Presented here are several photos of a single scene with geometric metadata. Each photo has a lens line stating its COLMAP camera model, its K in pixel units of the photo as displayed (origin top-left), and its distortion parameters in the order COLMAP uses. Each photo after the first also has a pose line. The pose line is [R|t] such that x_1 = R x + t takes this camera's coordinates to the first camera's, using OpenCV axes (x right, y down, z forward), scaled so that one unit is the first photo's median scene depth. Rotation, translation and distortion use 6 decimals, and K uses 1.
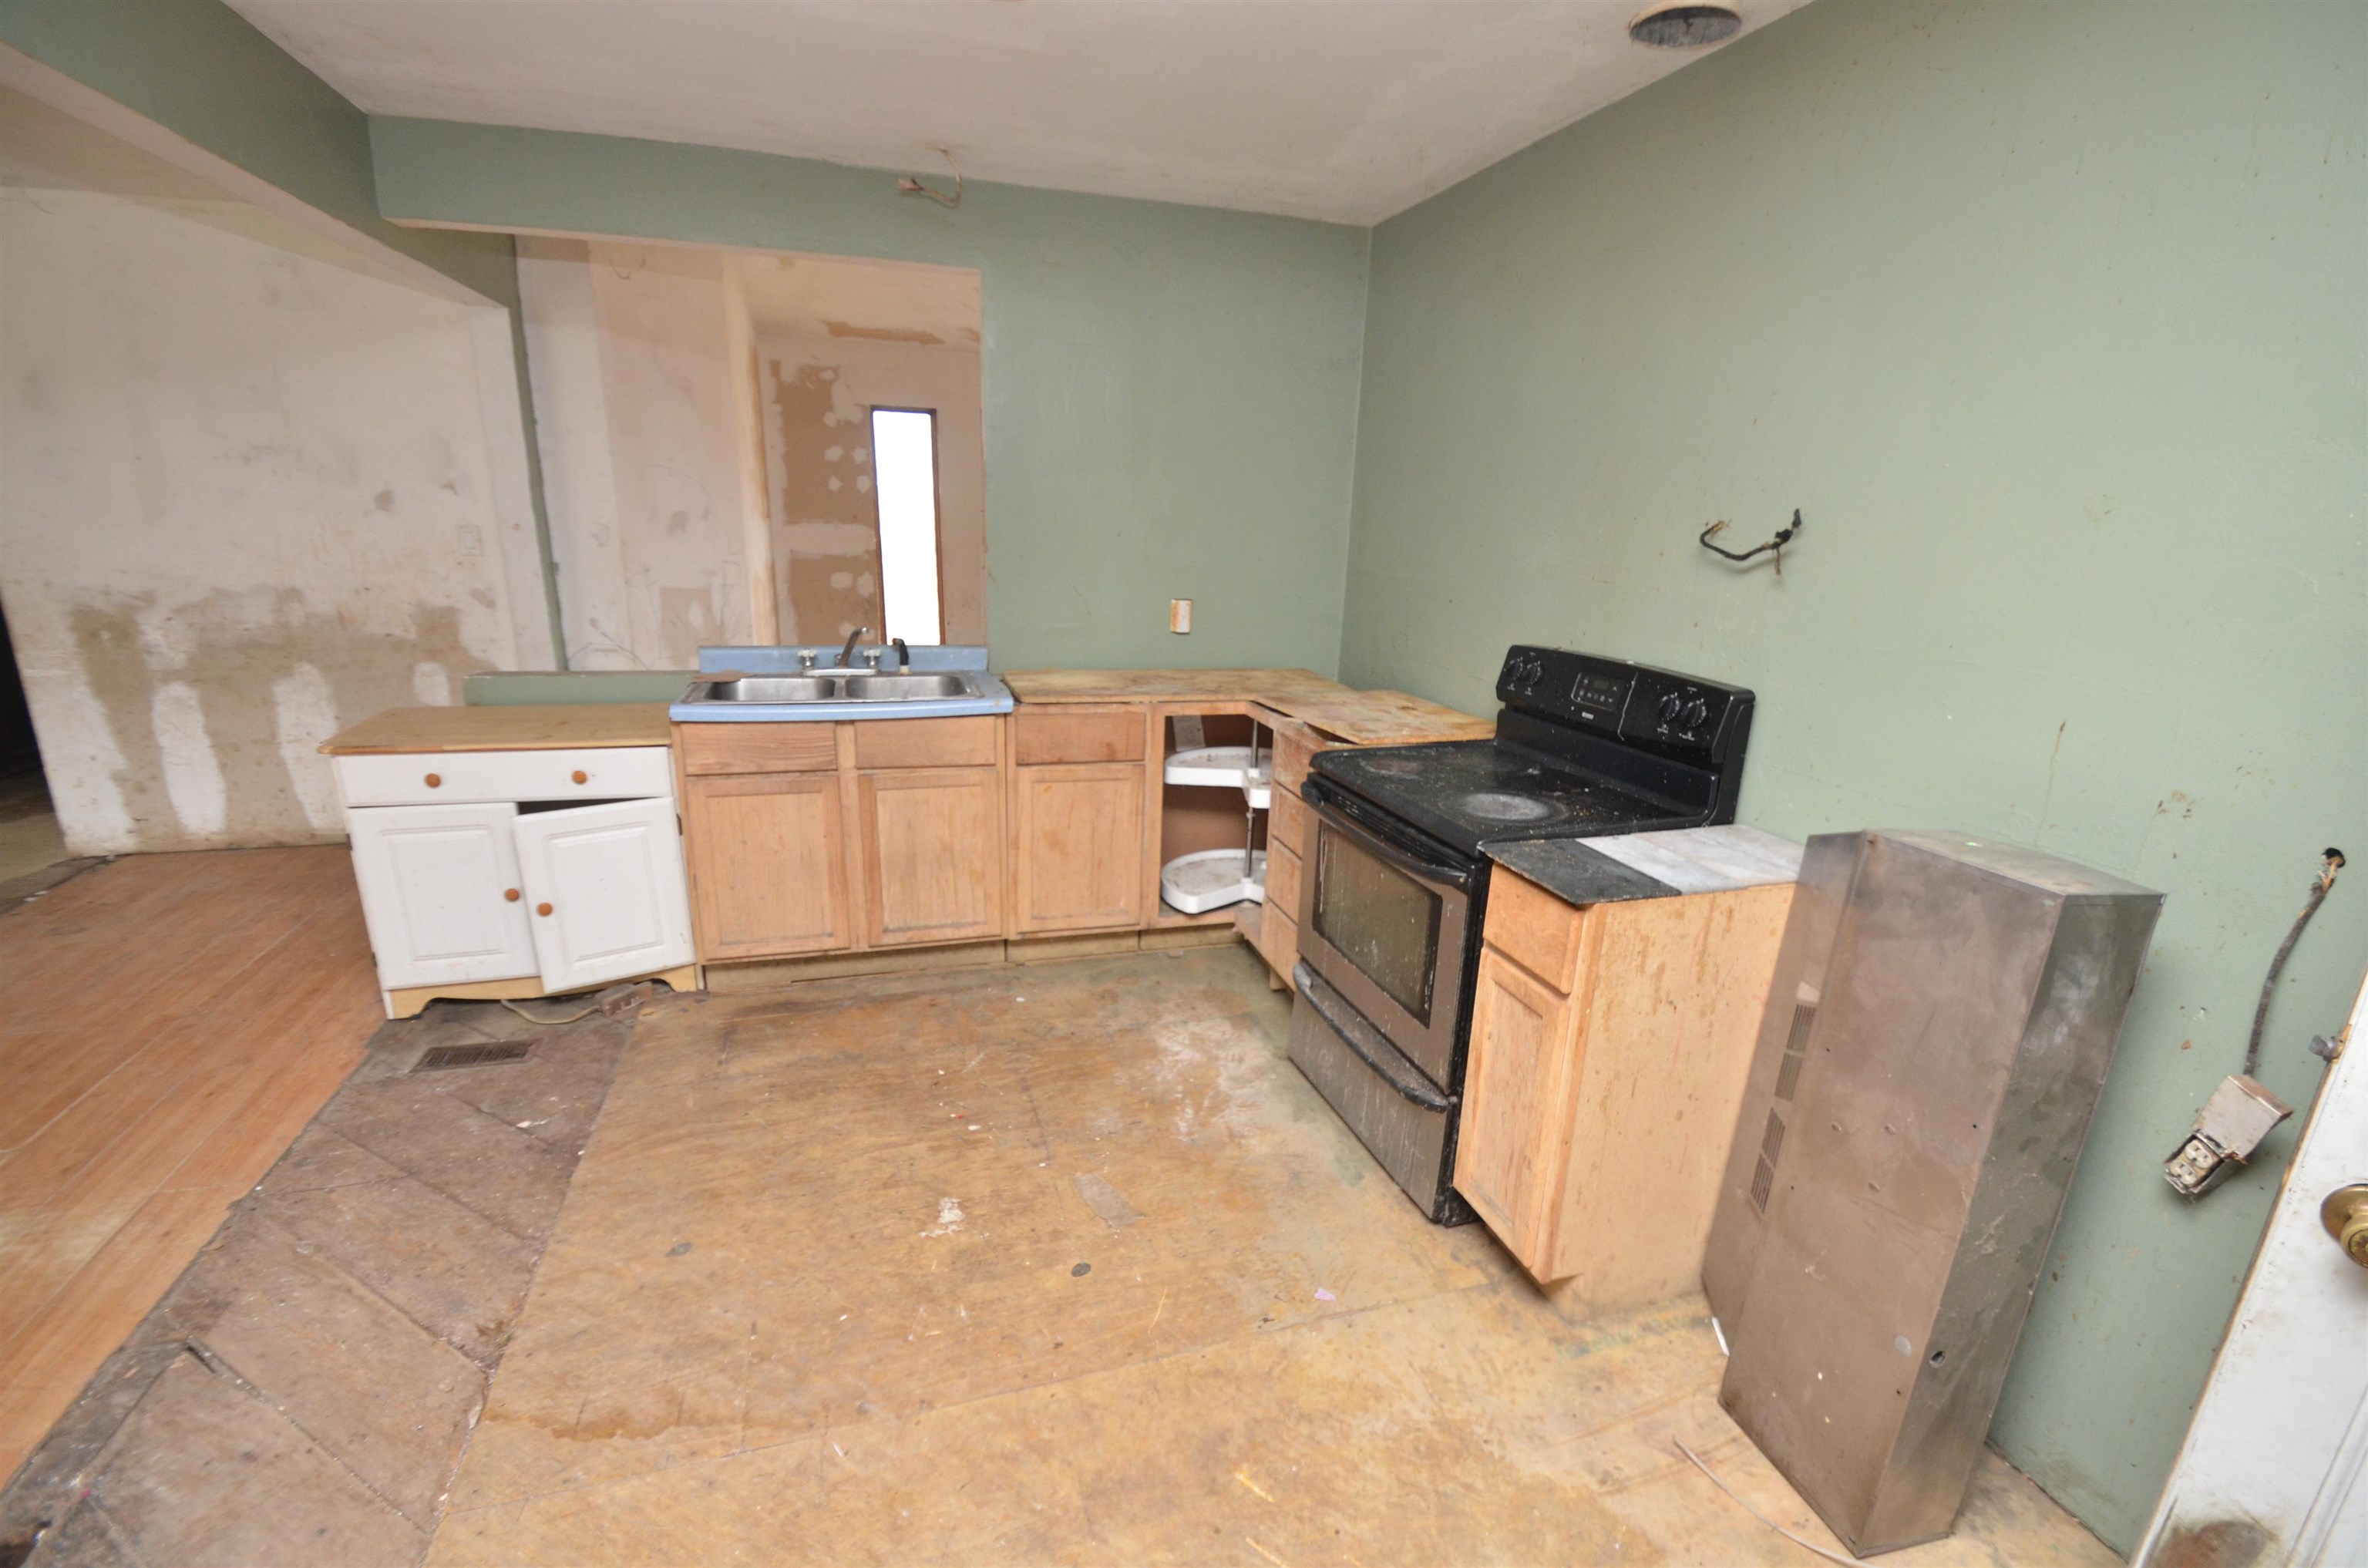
lens RADIAL K [[1041.3, 0, 1195.7], [0, 1041.3, 814.0], [0, 0, 1]] dist [0.019224, -0.019388]
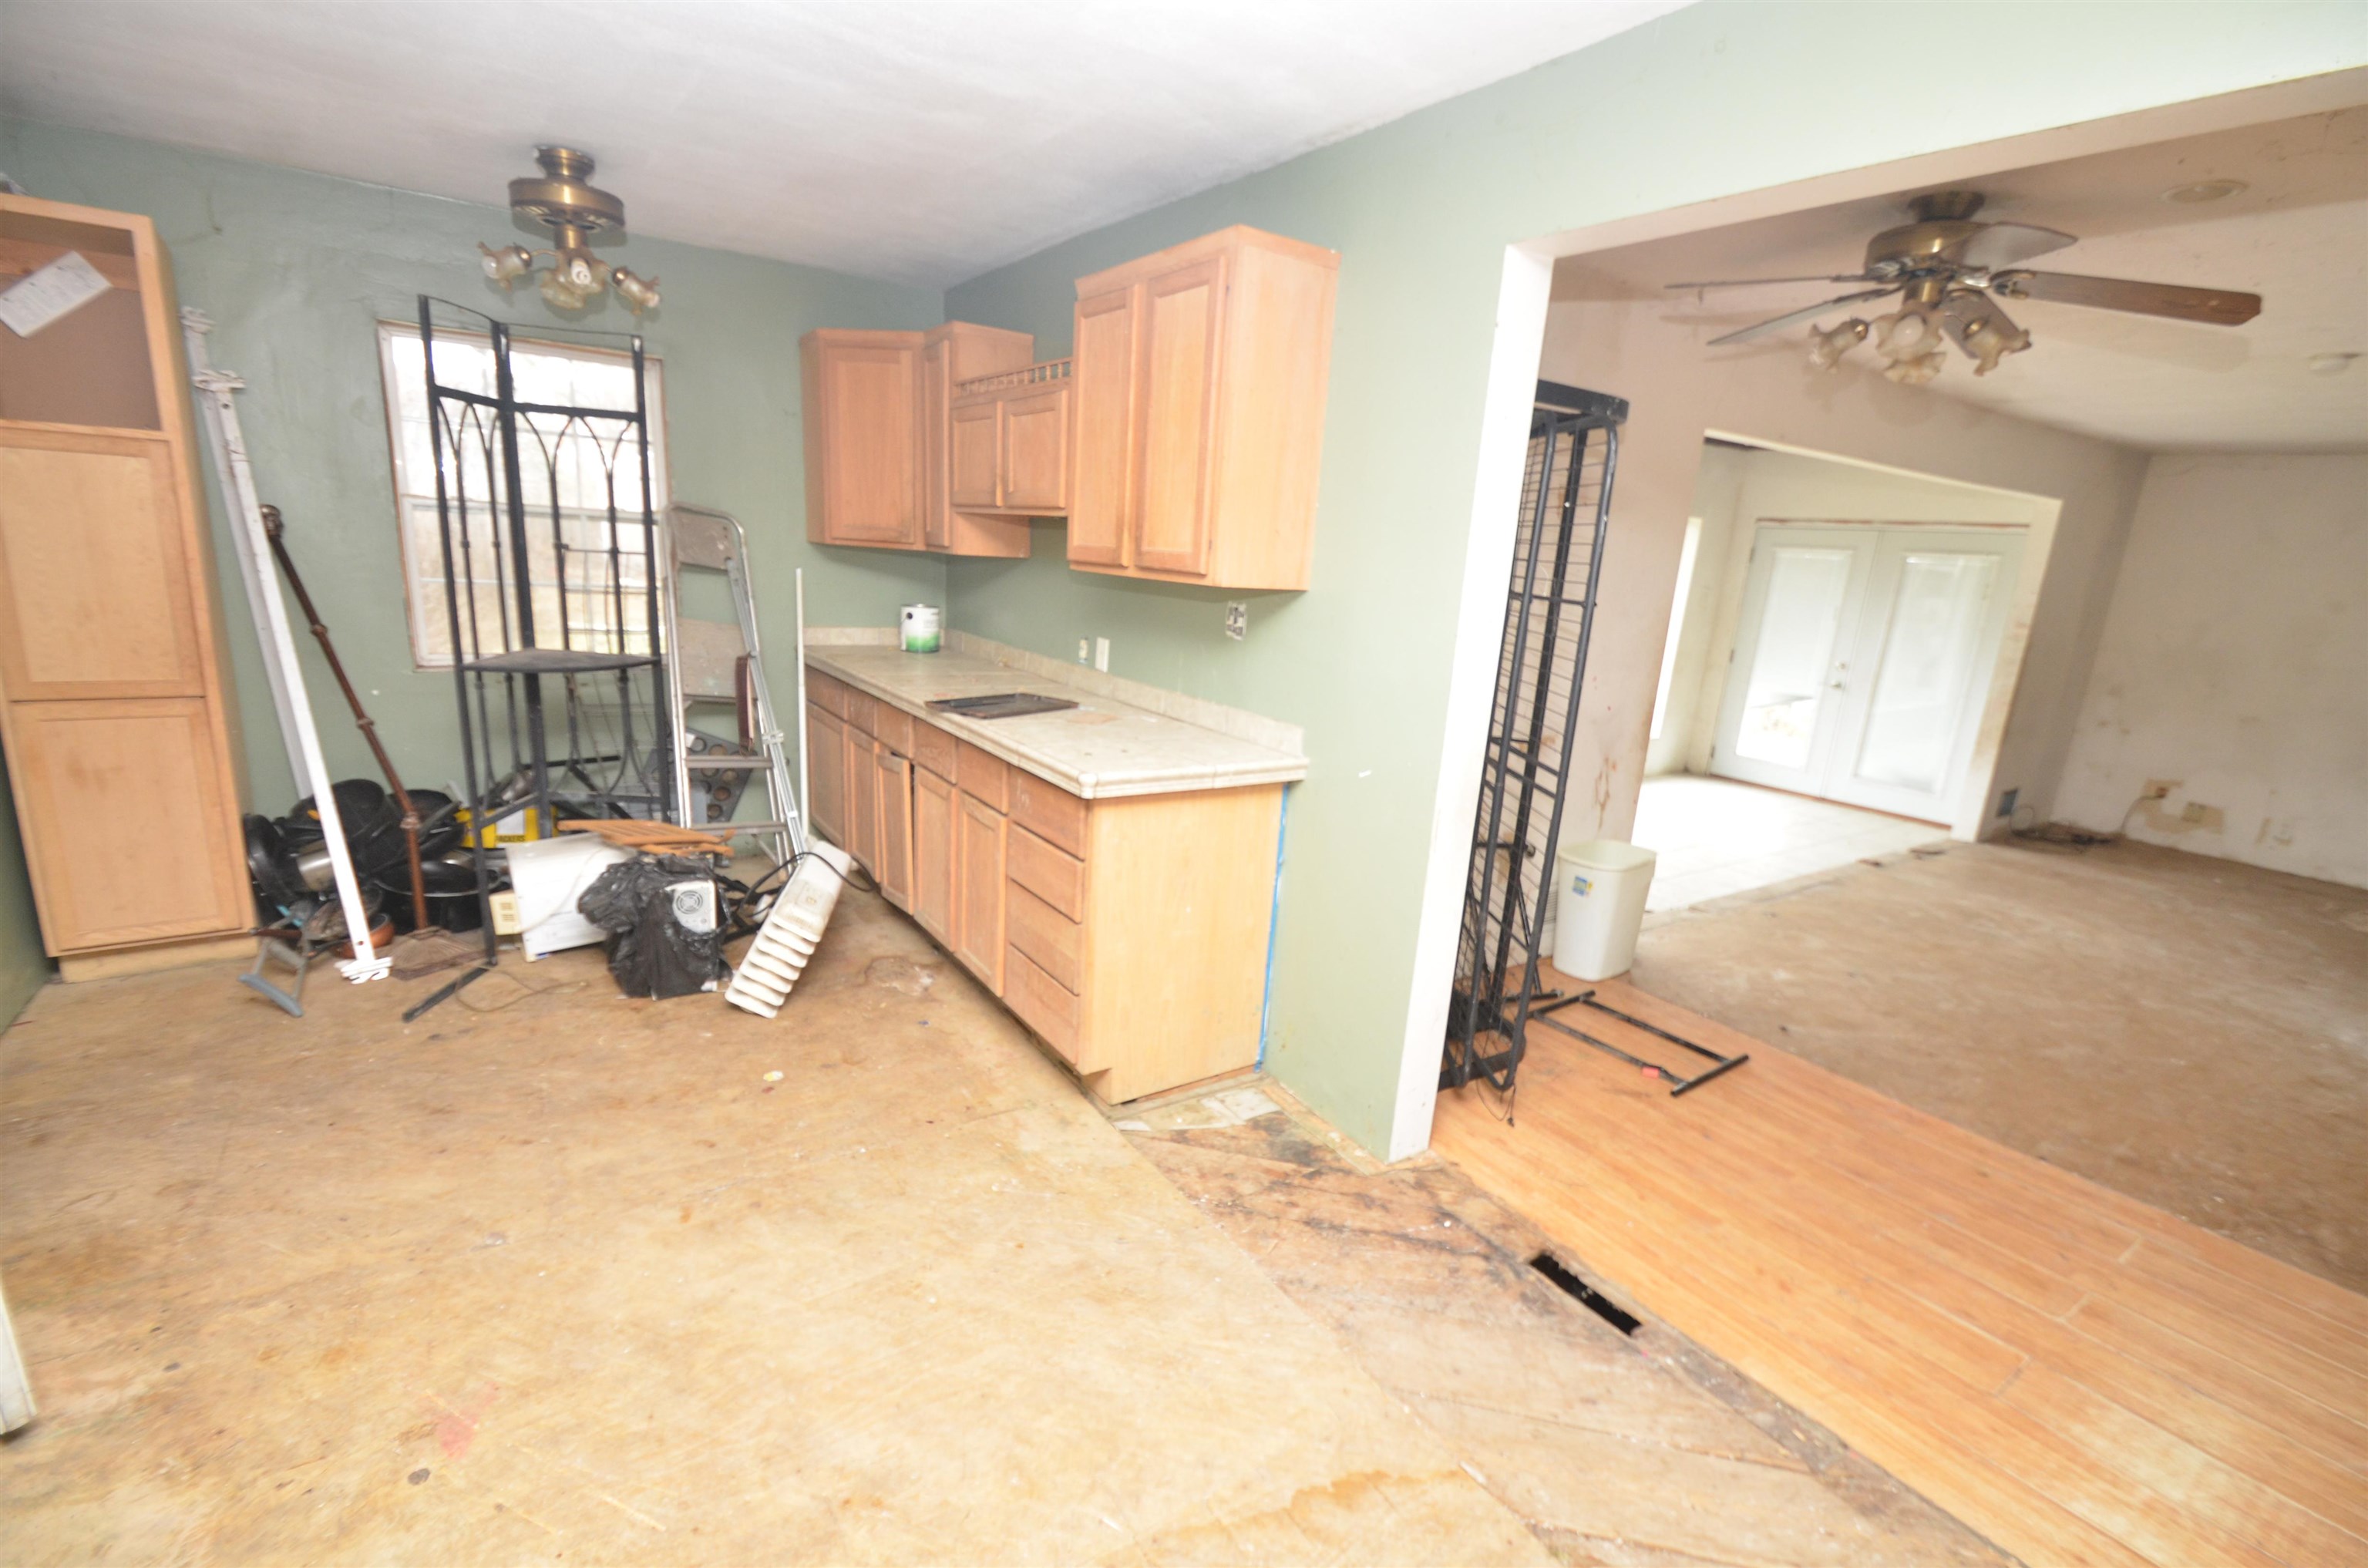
lens RADIAL K [[1032.9, 0, 1180.5], [0, 1032.9, 819.7], [0, 0, 1]] dist [0.000753, -0.010477]
pose [[-0.954558, -0.025093, -0.296966, -0.045564], [-0.176304, 0.850933, 0.494804, -0.184874], [0.240282, 0.524675, -0.816689, 0.631861]]
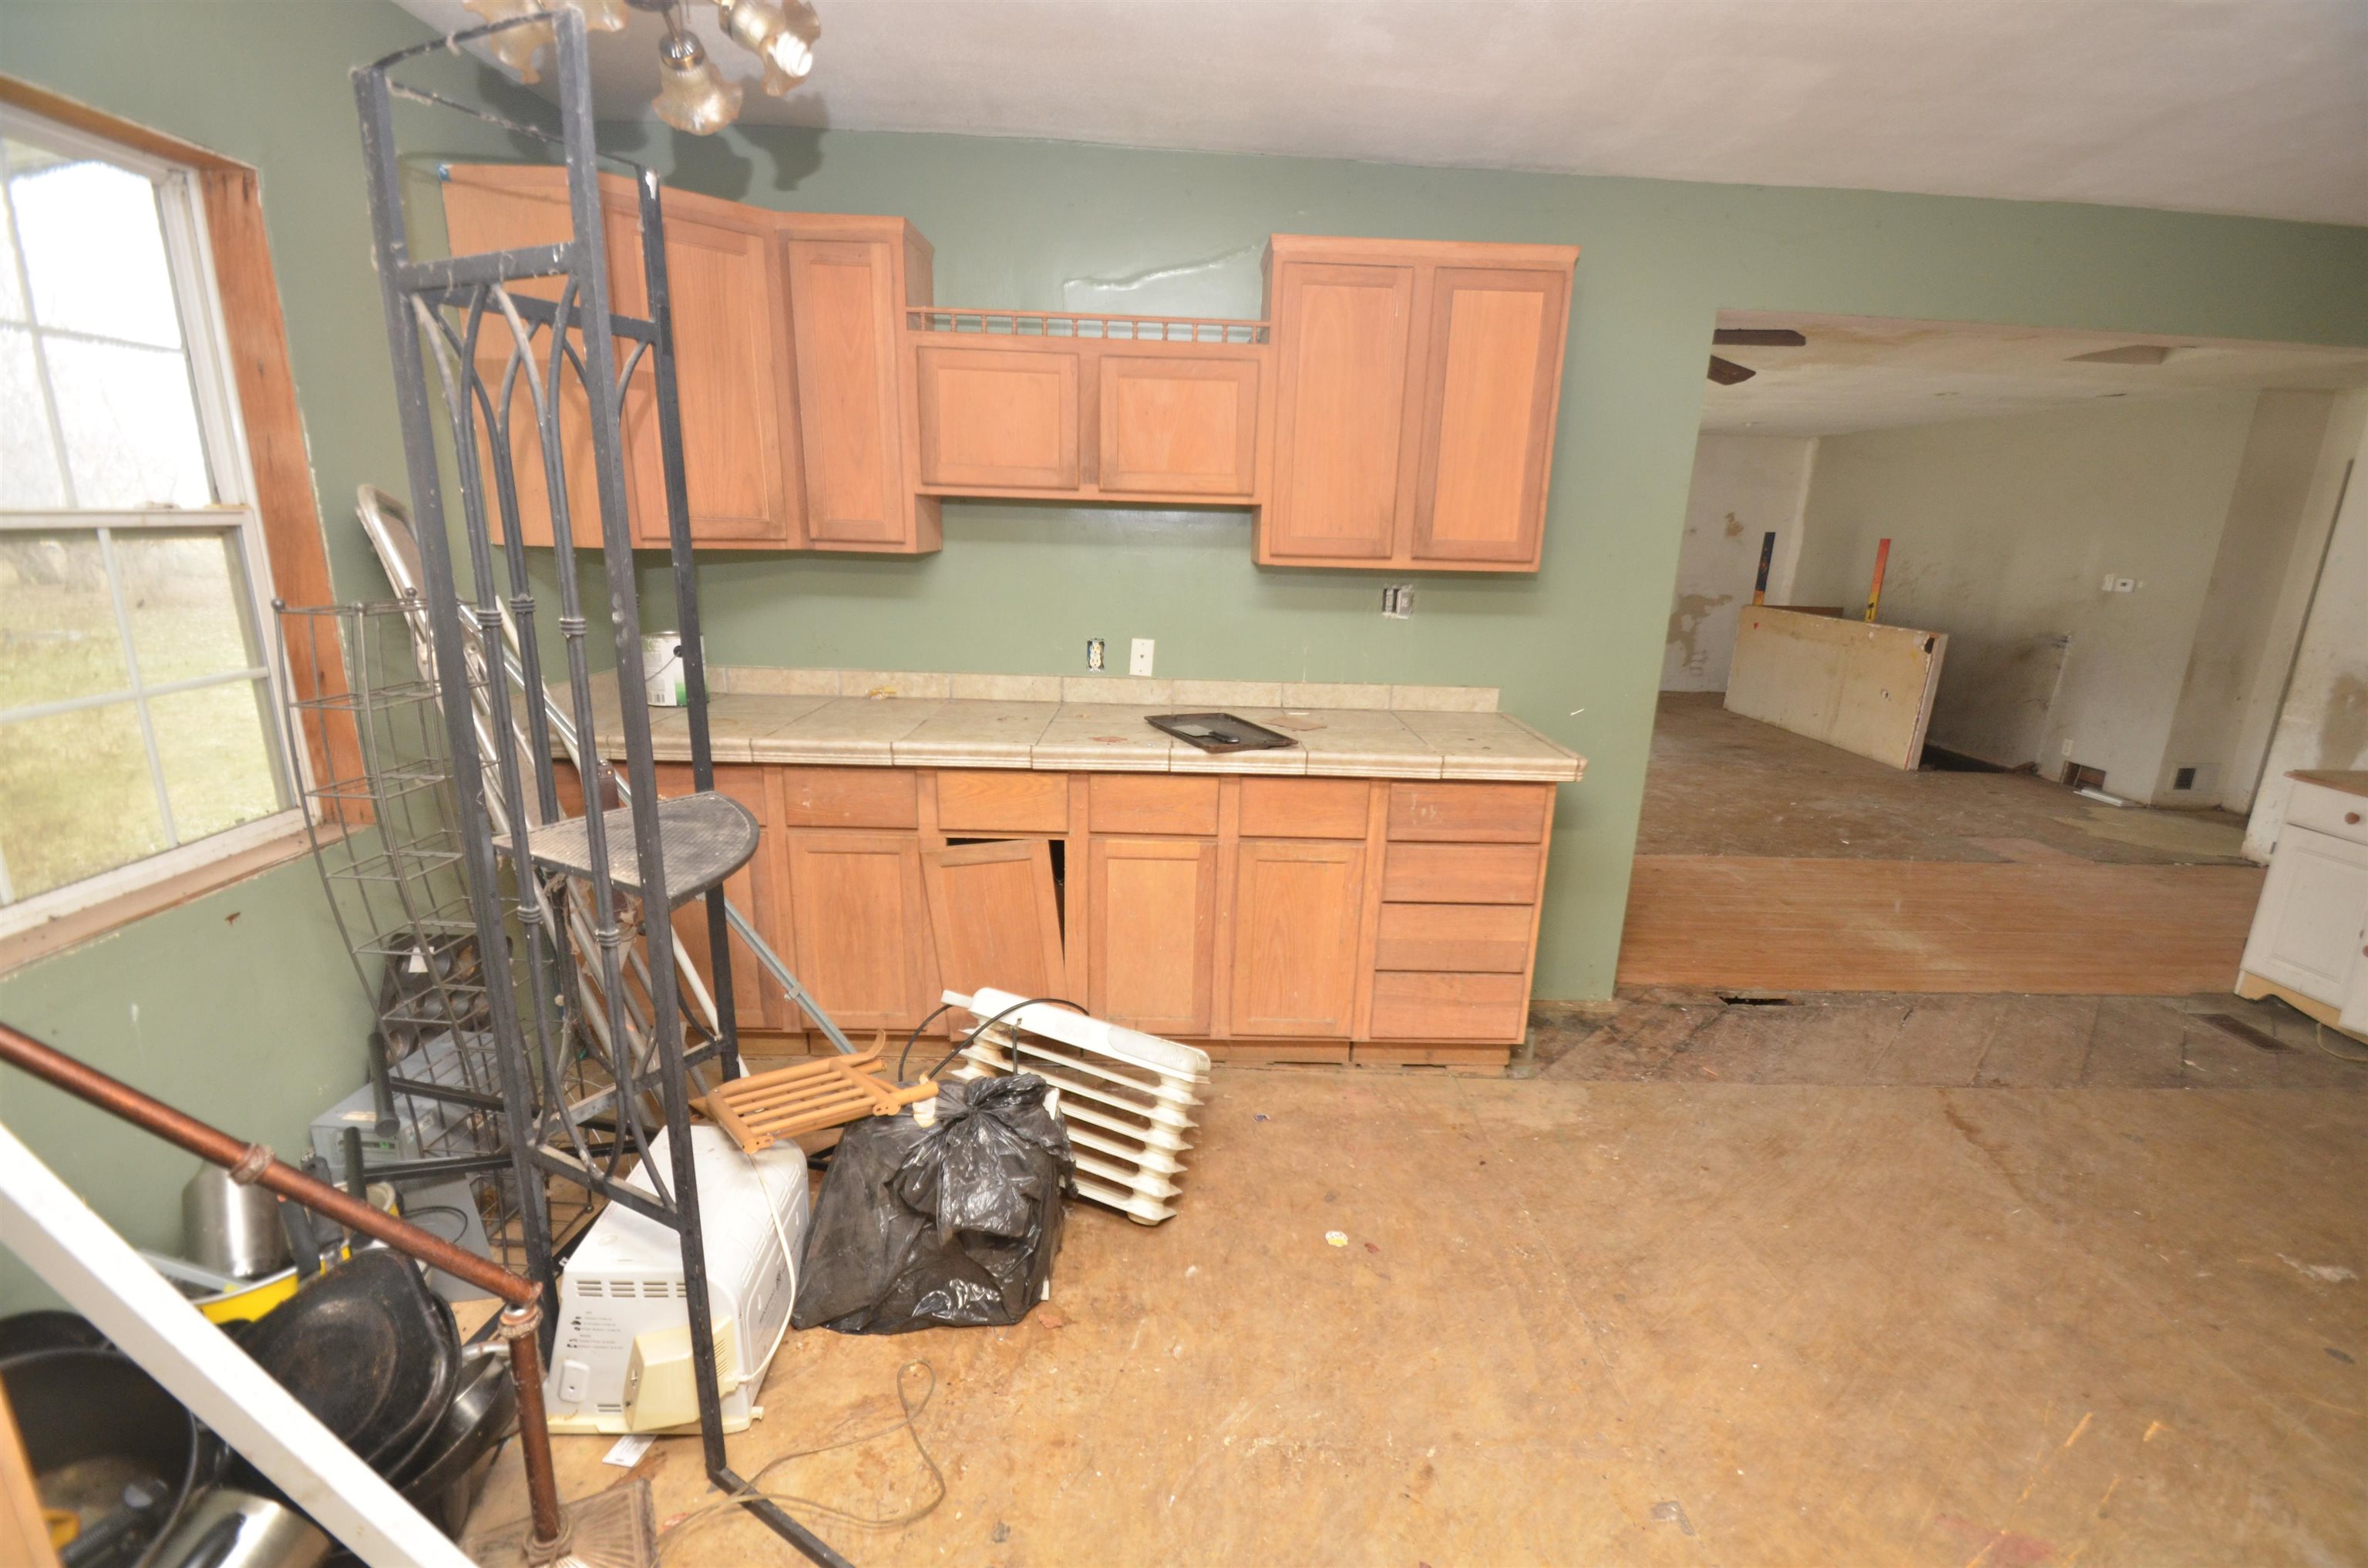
lens RADIAL K [[1032.9, 0, 1180.5], [0, 1032.9, 819.7], [0, 0, 1]] dist [0.000753, -0.010477]
pose [[-0.283991, 0.216234, -0.934126, 0.516148], [-0.306417, 0.902683, 0.302112, 0.020982], [0.908547, 0.372029, -0.190096, 0.009878]]
